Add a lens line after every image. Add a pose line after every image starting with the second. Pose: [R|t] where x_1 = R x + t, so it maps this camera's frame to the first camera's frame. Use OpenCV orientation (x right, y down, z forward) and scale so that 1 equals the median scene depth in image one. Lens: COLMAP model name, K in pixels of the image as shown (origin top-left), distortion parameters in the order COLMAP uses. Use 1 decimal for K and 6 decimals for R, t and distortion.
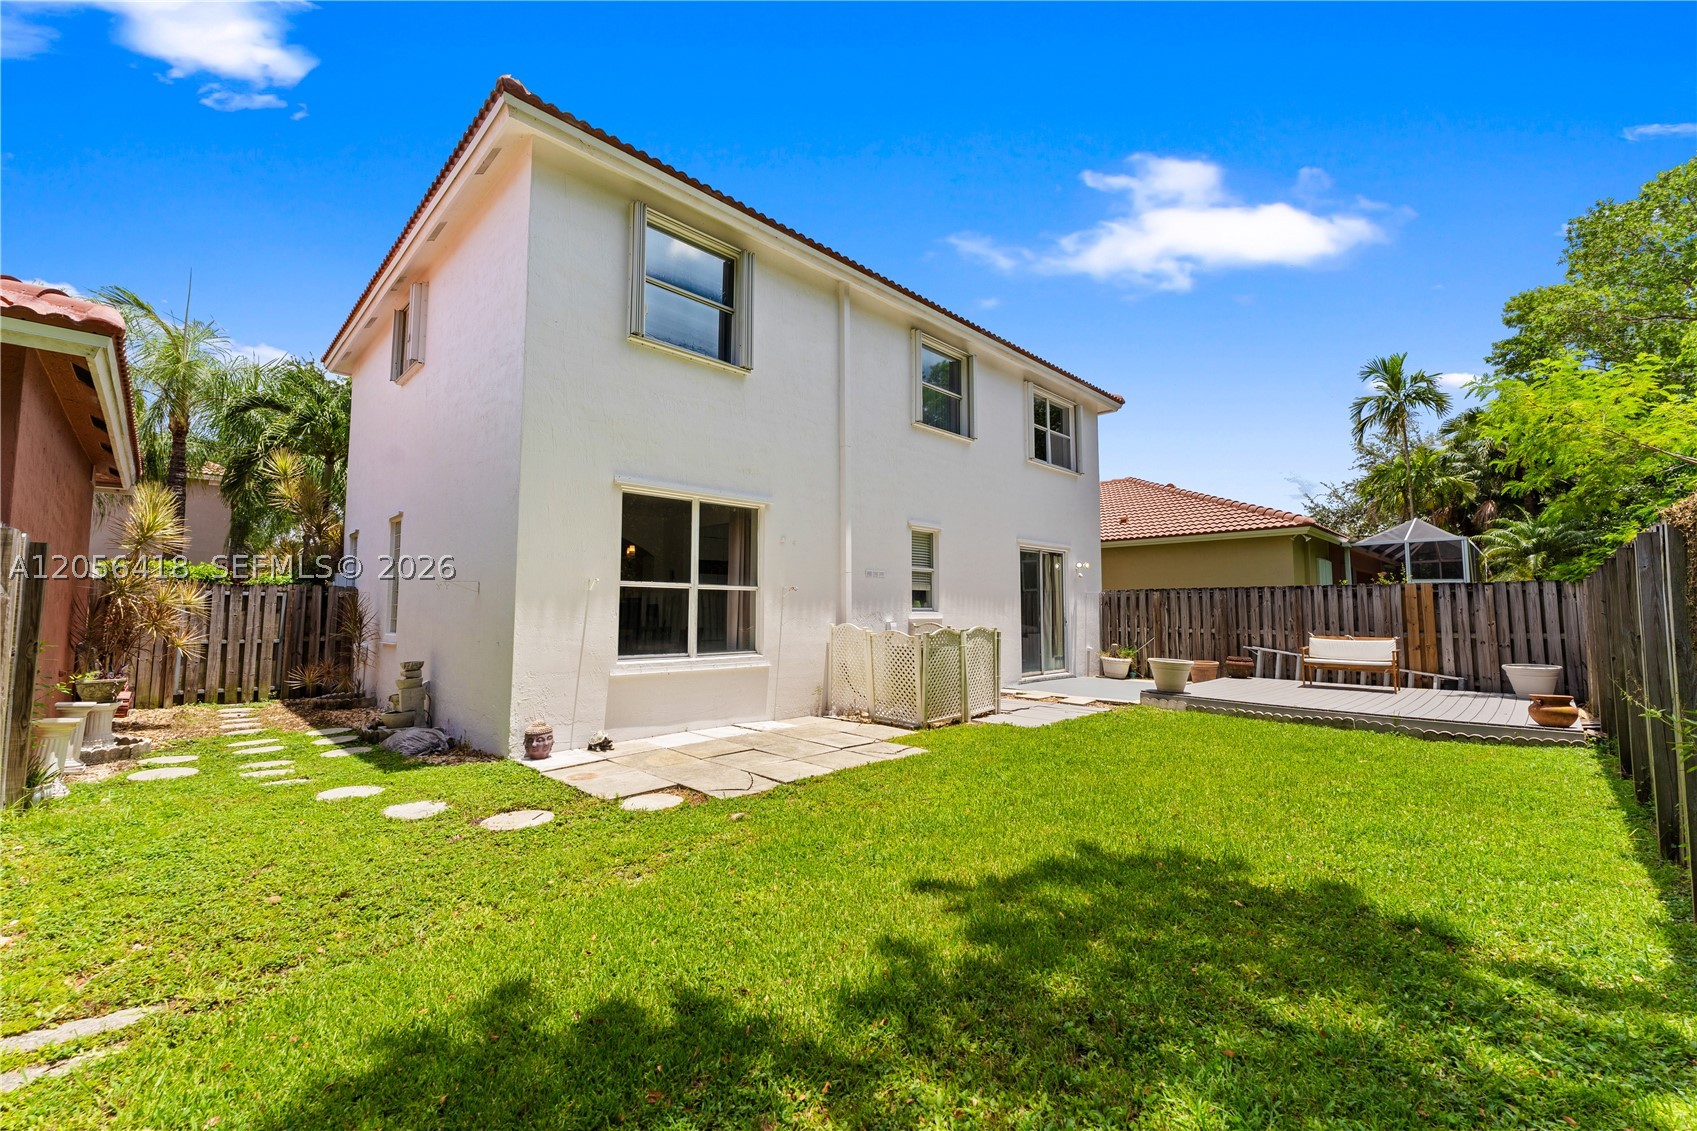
lens RADIAL K [[703.6, 0, 847.8], [0, 703.6, 547.7], [0, 0, 1]] dist [-0.000713, -0.000107]
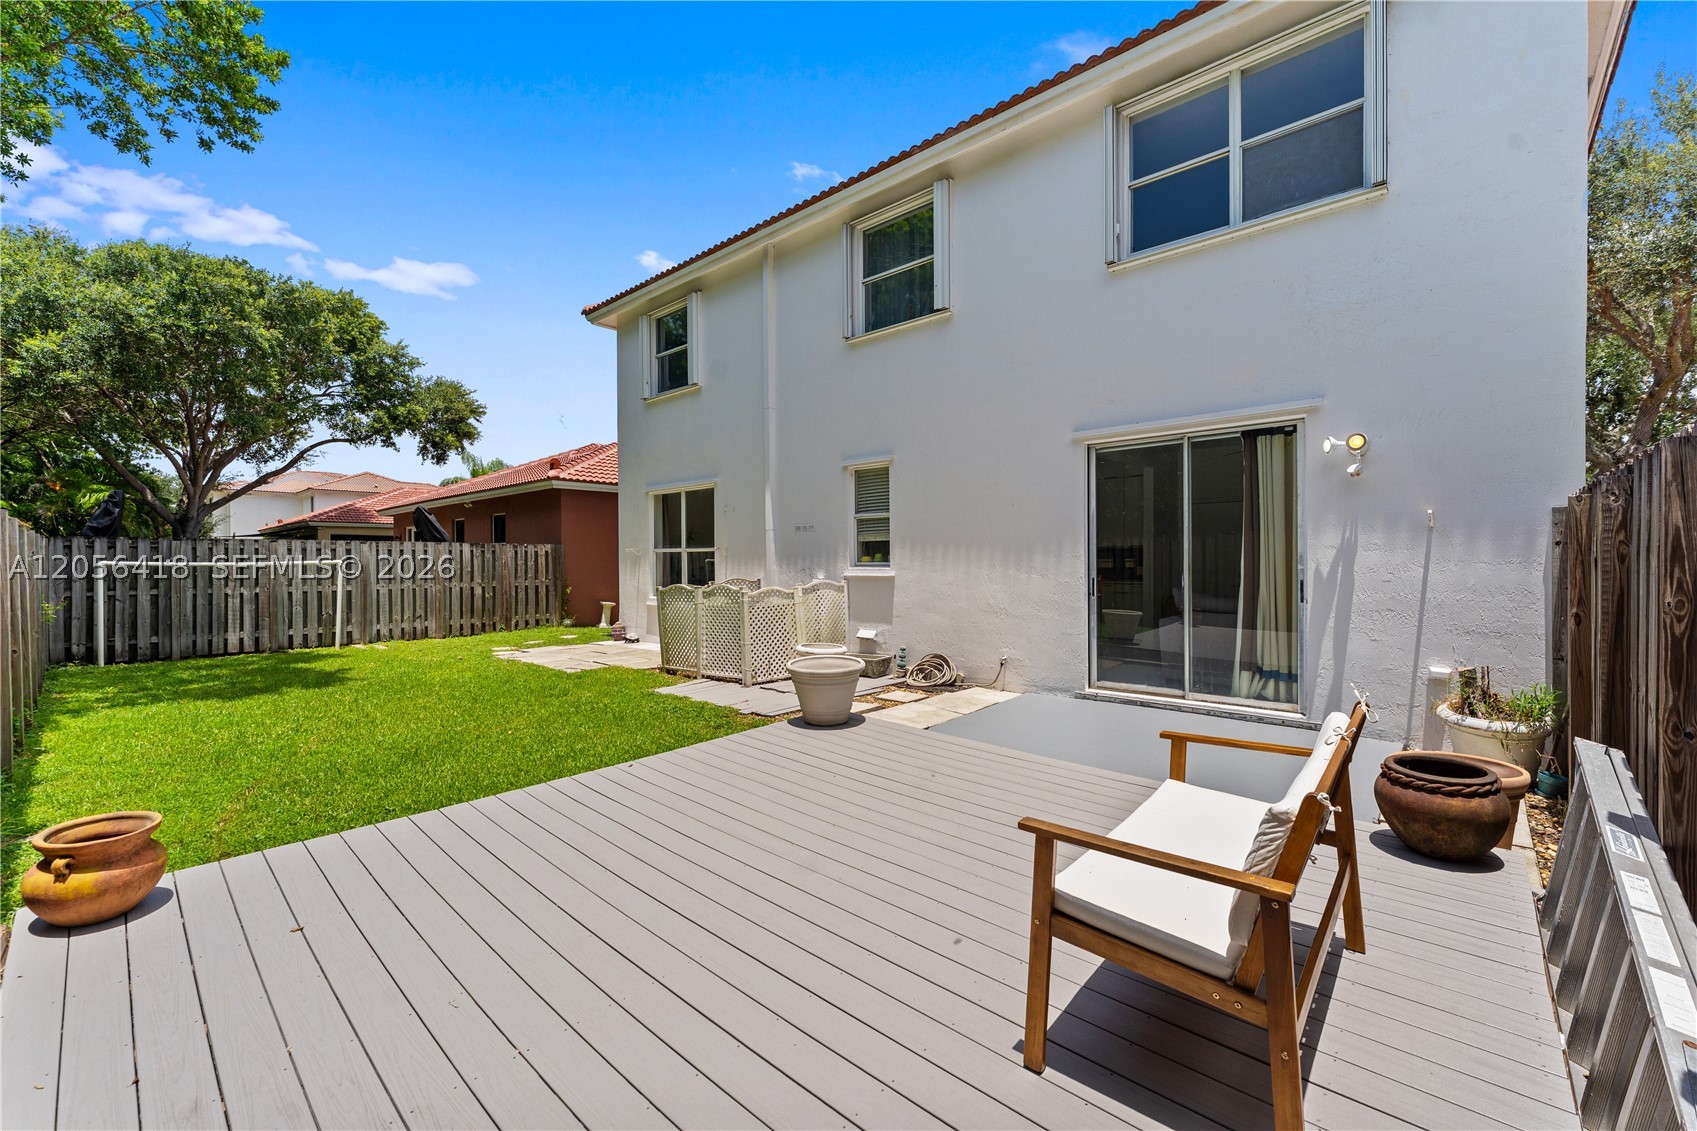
lens RADIAL K [[682.3, 0, 843.2], [0, 682.3, 564.2], [0, 0, 1]] dist [-0.001051, -0.000208]
pose [[0.037439, 0.000398, -0.999299, 0.900917], [0.094783, 0.995490, 0.003948, 0.081362], [0.994794, -0.094865, 0.037233, 0.938487]]
